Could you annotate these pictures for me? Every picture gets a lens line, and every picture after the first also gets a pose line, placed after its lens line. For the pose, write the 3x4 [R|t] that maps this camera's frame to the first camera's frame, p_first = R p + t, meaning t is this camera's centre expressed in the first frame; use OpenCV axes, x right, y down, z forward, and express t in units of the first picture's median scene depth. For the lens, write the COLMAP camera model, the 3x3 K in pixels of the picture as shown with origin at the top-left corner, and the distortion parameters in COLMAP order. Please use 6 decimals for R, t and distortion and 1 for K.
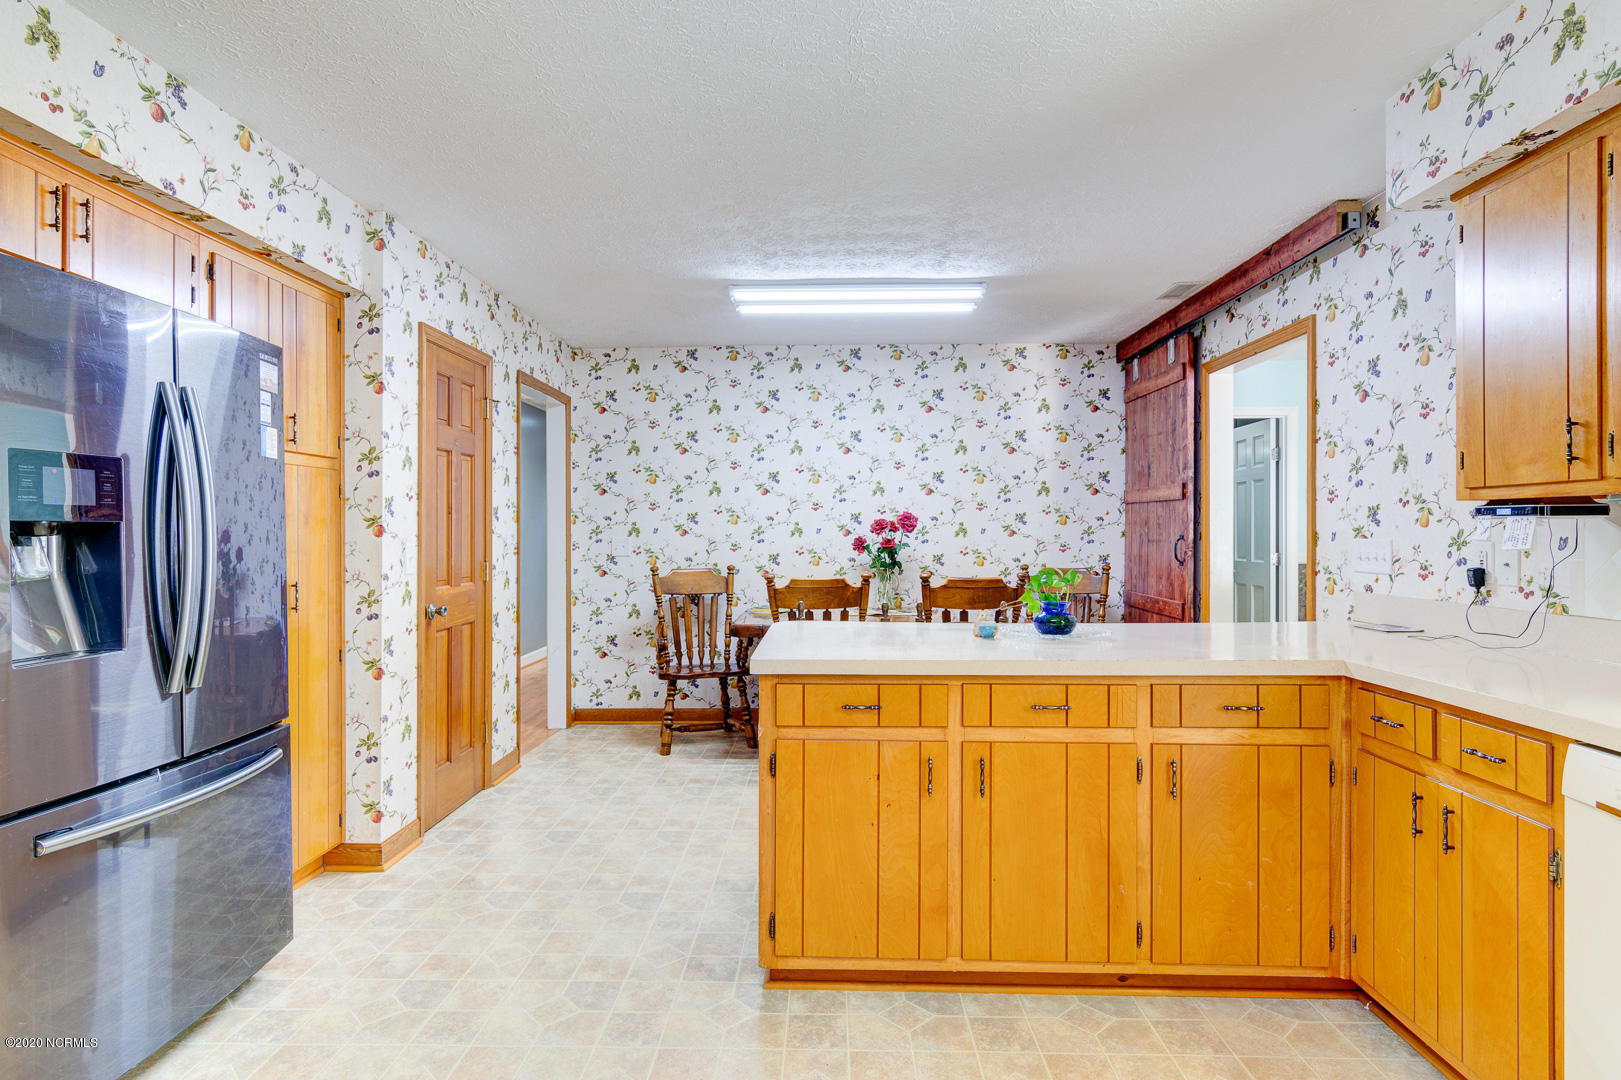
lens RADIAL K [[867.9, 0, 805.9], [0, 867.9, 536.2], [0, 0, 1]] dist [0.009126, -0.000268]
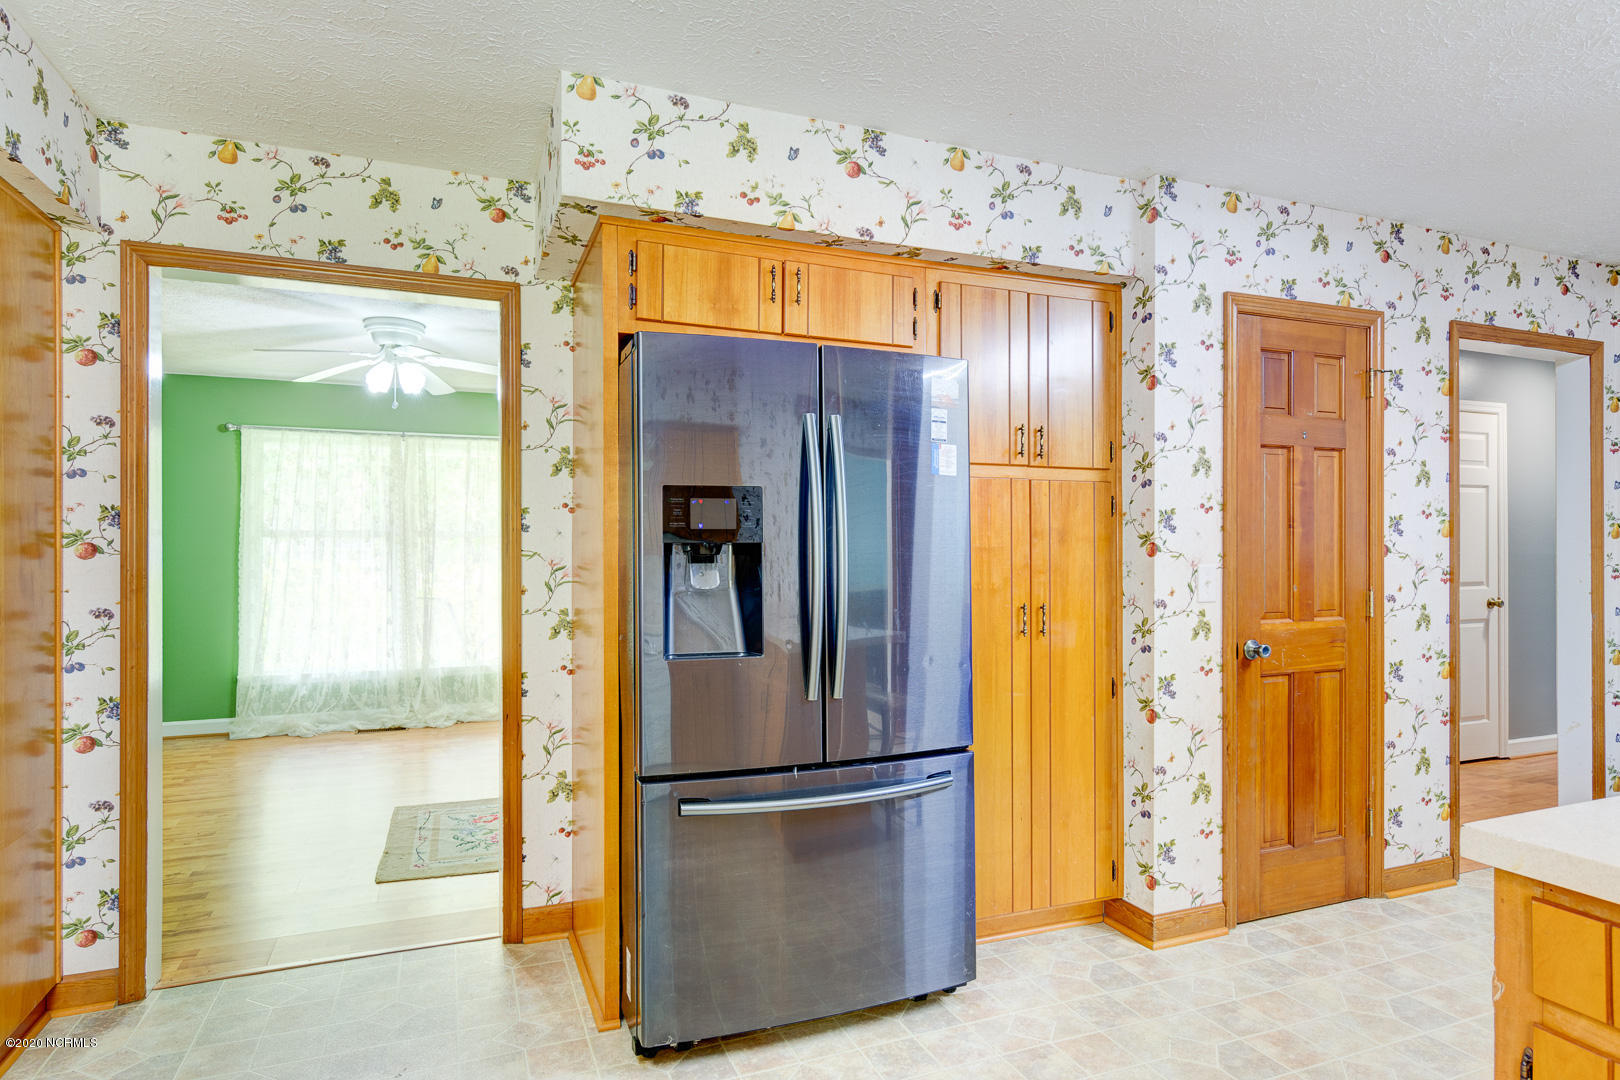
lens RADIAL K [[867.4, 0, 809.5], [0, 867.4, 550.4], [0, 0, 1]] dist [0.009126, -0.000268]
pose [[0.397229, 0.000647, -0.917719, 0.162108], [-0.003688, 0.999993, -0.000891, -0.003505], [0.917712, 0.003739, 0.397229, 0.351960]]
